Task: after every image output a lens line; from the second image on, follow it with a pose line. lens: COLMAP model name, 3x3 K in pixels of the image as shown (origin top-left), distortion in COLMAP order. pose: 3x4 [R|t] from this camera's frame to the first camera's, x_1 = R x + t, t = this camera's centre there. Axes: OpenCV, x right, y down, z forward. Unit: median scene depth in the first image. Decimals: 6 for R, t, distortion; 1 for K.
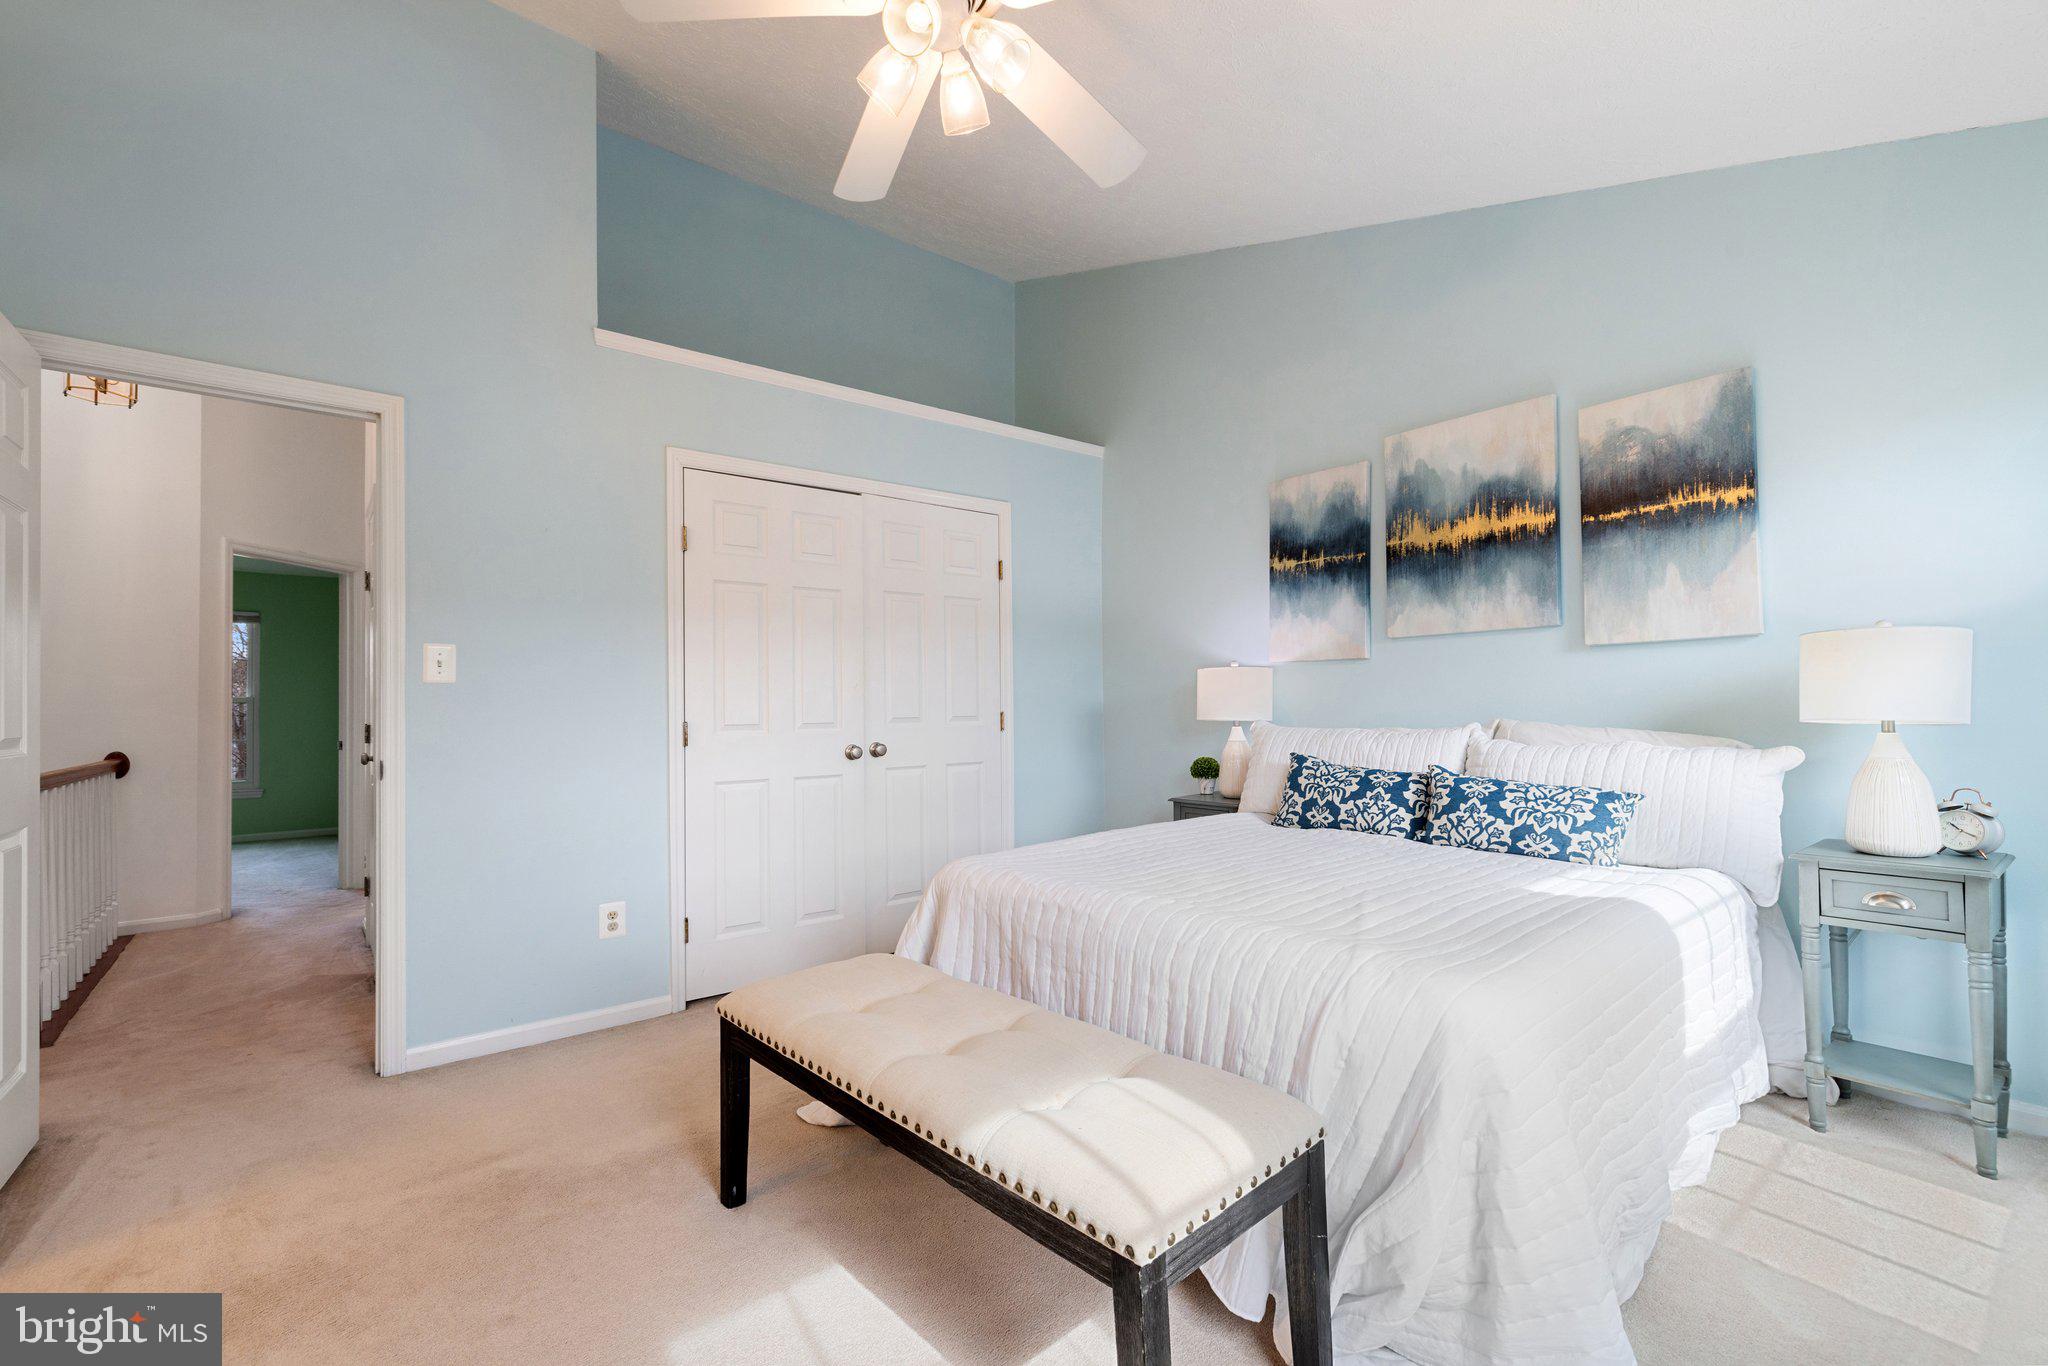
lens RADIAL K [[863.3, 0, 1026.2], [0, 863.3, 702.1], [0, 0, 1]] dist [-0.001602, 0.000337]
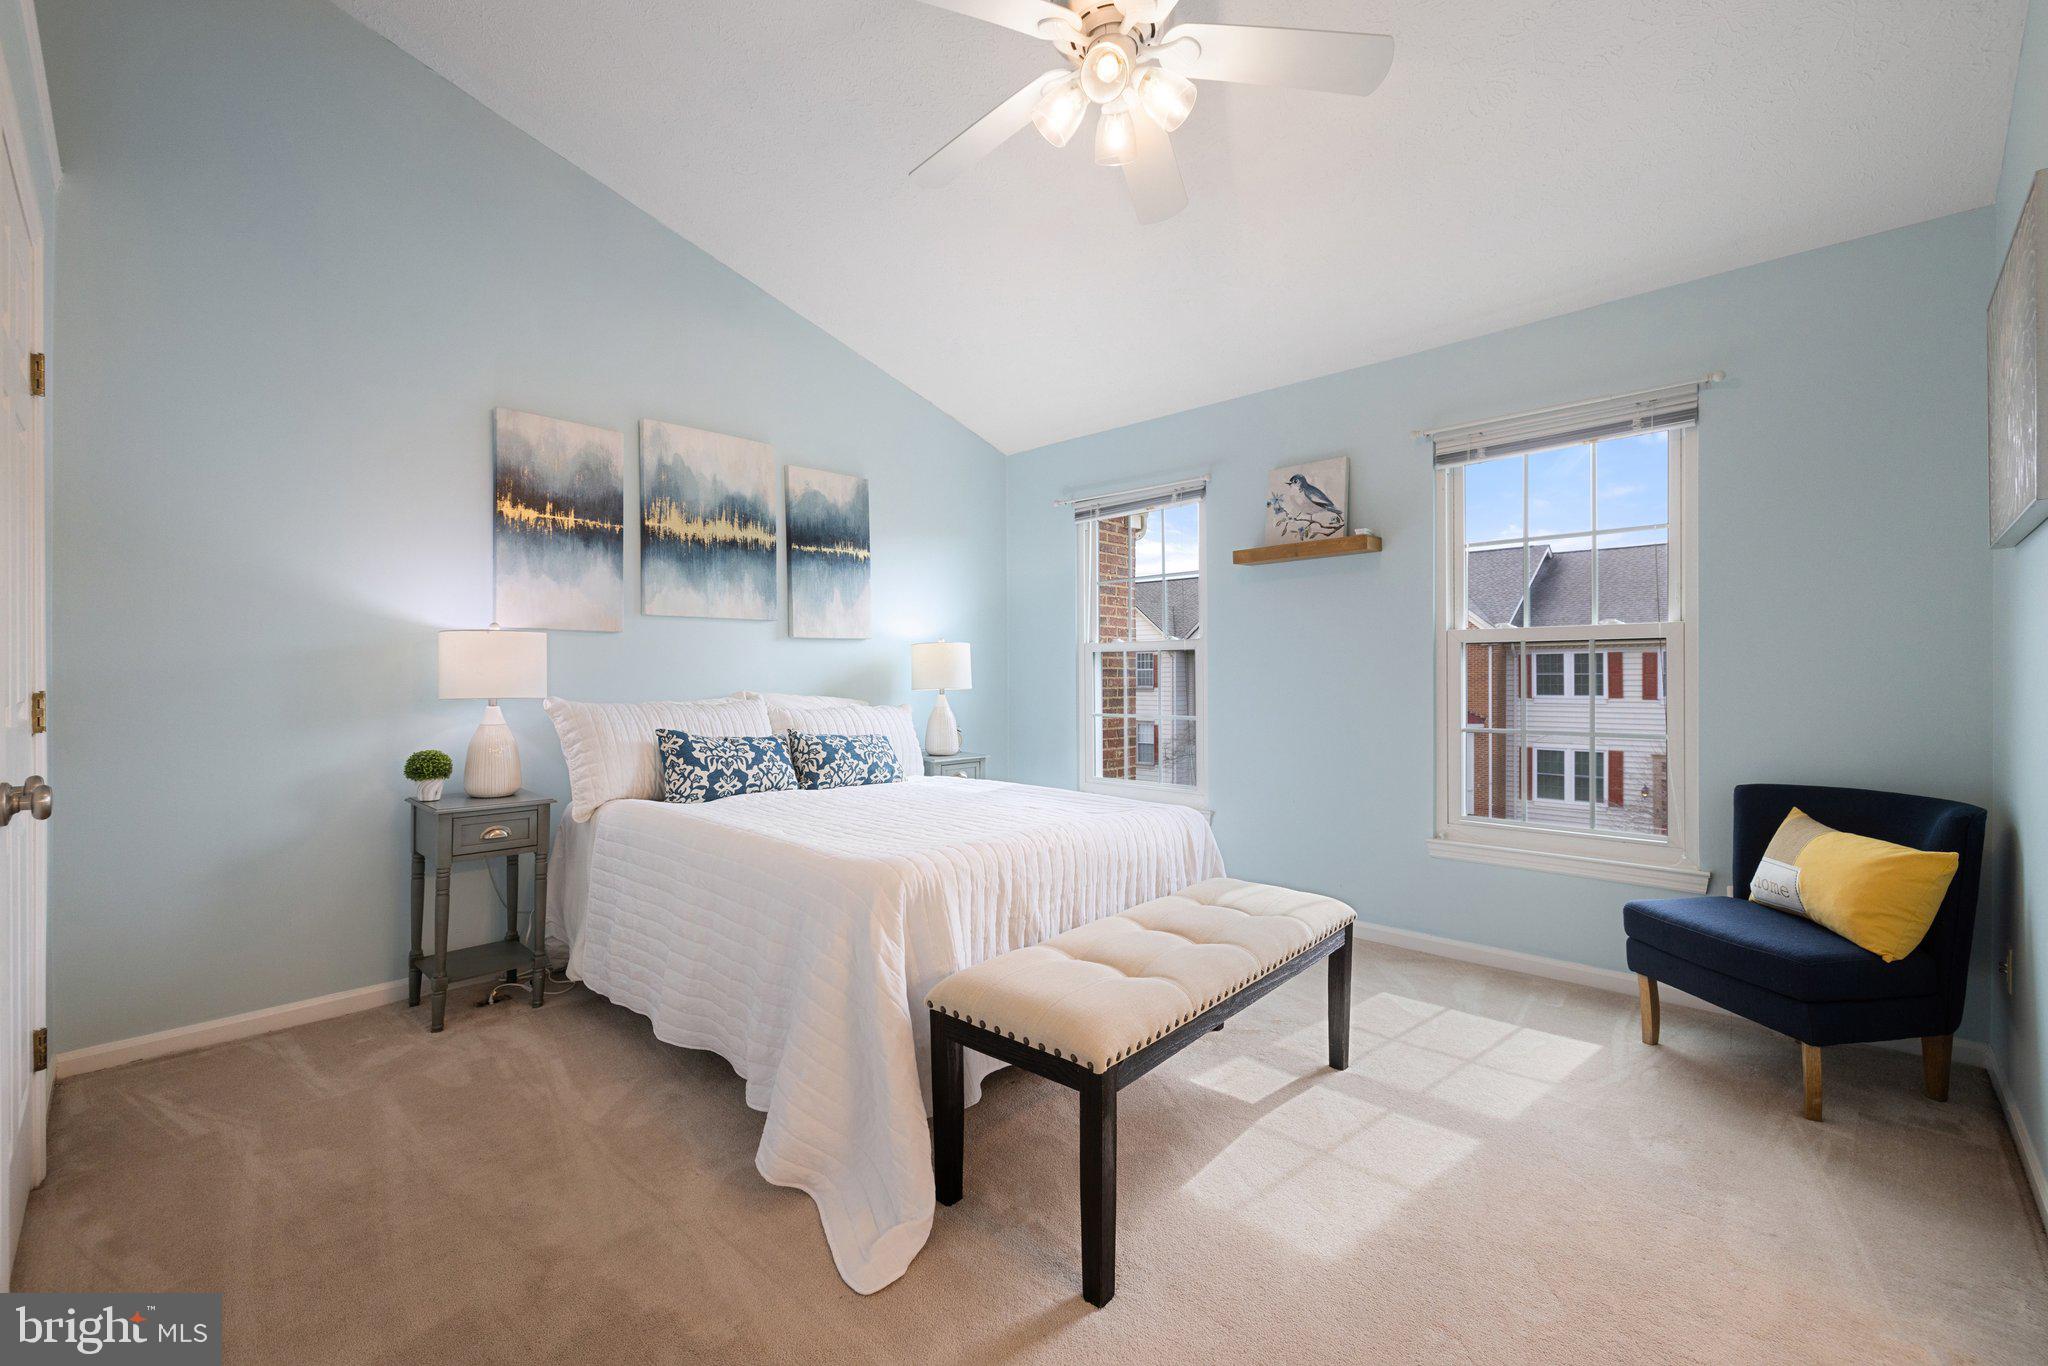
lens RADIAL K [[860.6, 0, 1014.2], [0, 860.6, 675.0], [0, 0, 1]] dist [0.000167, 0.000114]
pose [[-0.104986, 0.007360, 0.994446, -0.738945], [-0.007028, 0.999942, -0.008142, 0.003818], [-0.994449, -0.007844, -0.104928, 0.762906]]
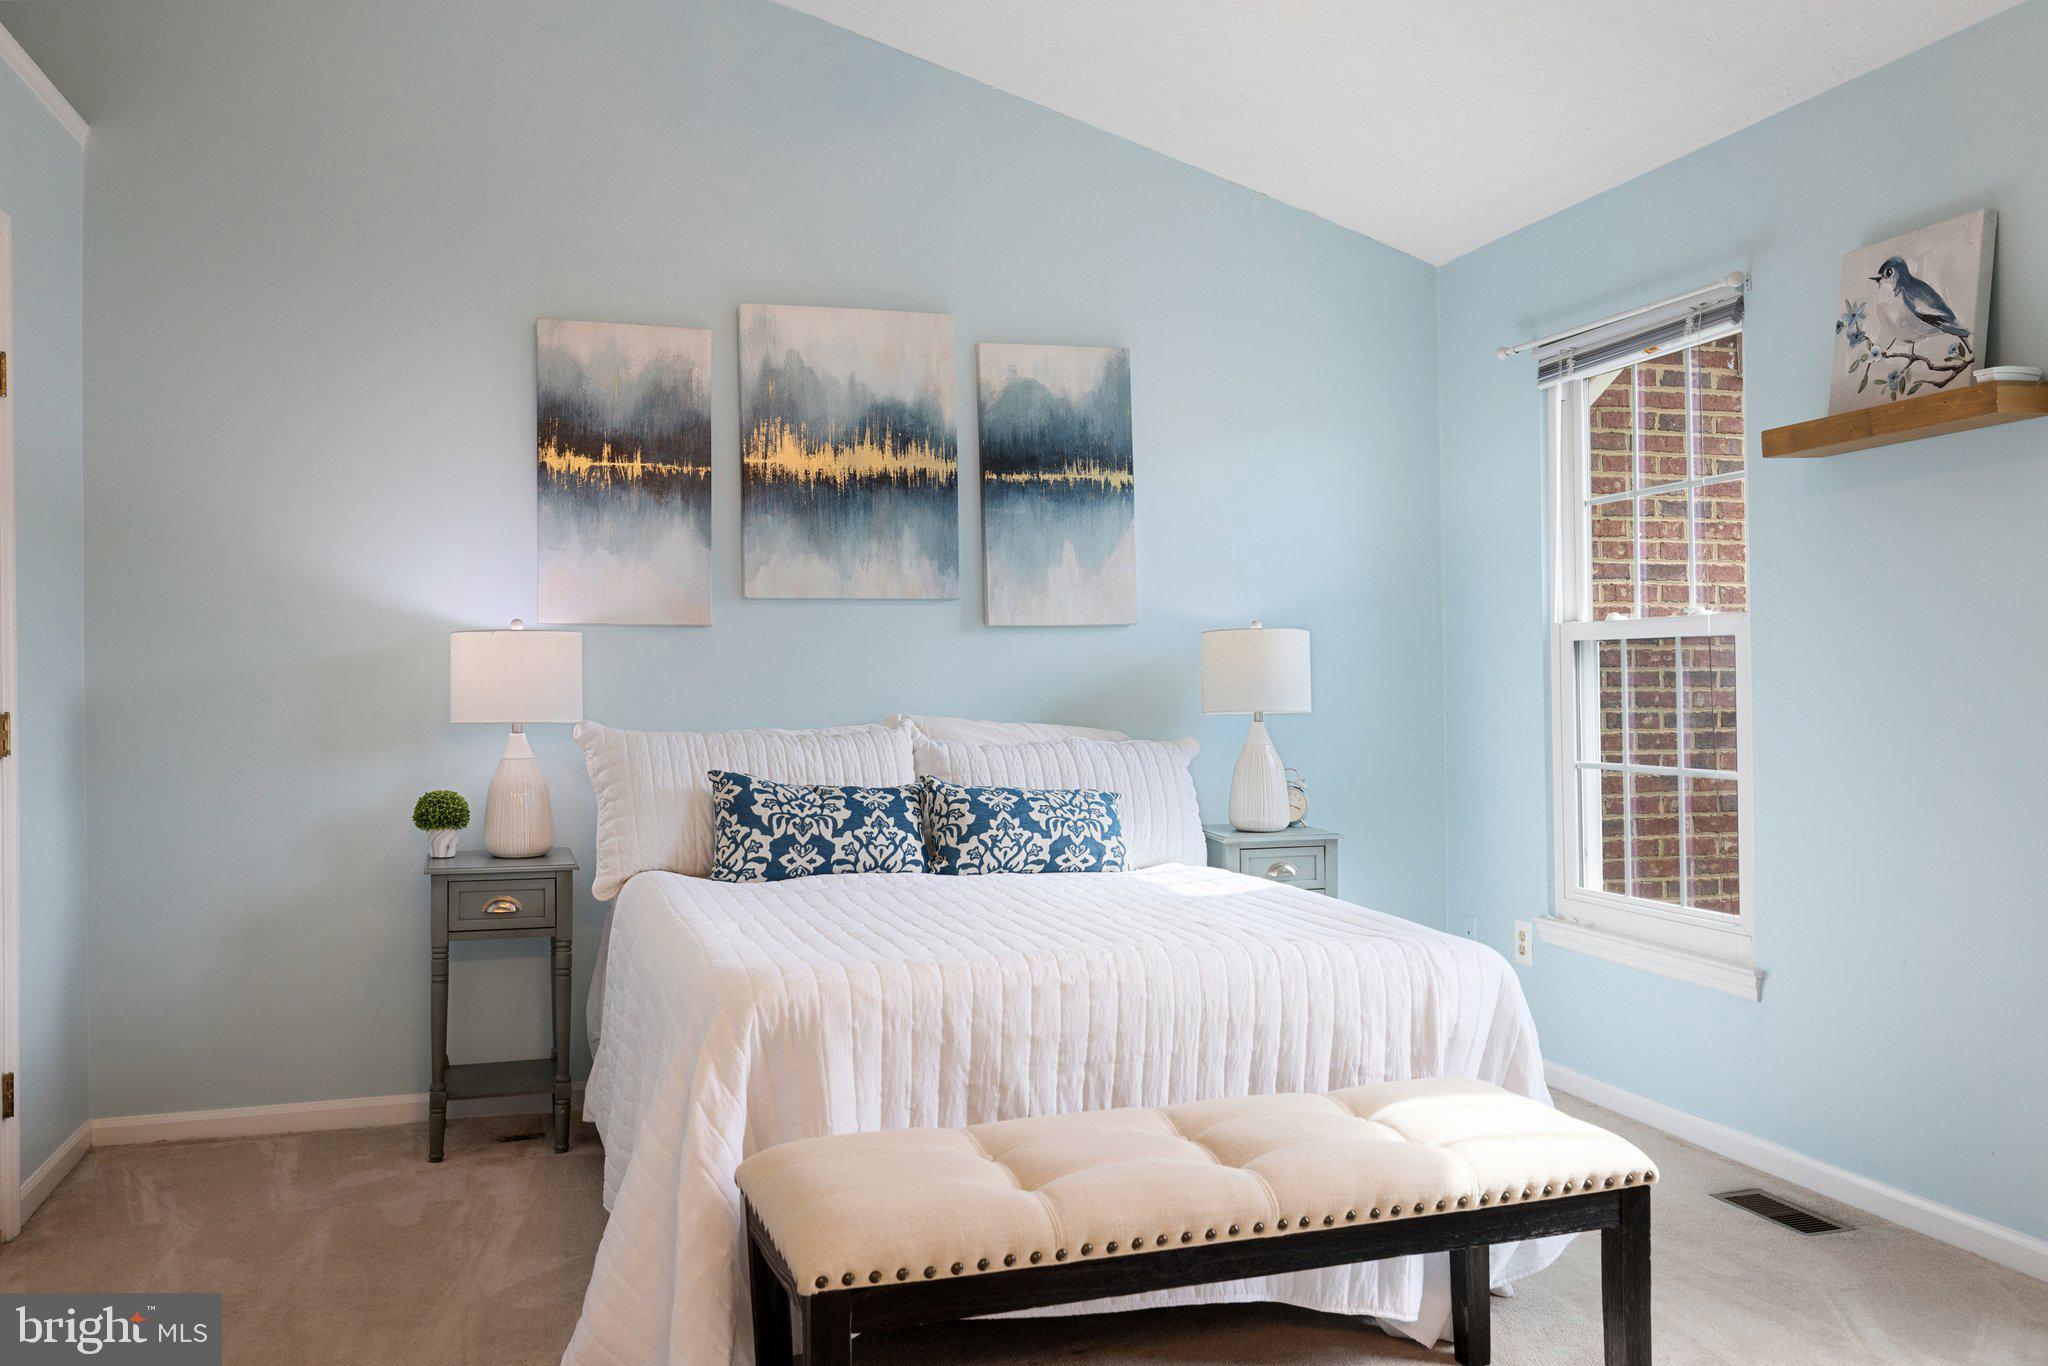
lens RADIAL K [[1671.0, 0, 993.9], [0, 1671.0, 682.3], [0, 0, 1]] dist [-0.000454, 0.001246]
pose [[0.400165, 0.002887, 0.916439, -0.816760], [-0.006803, 0.999977, -0.000179, -0.009492], [-0.916418, -0.006162, 0.400175, 0.327921]]
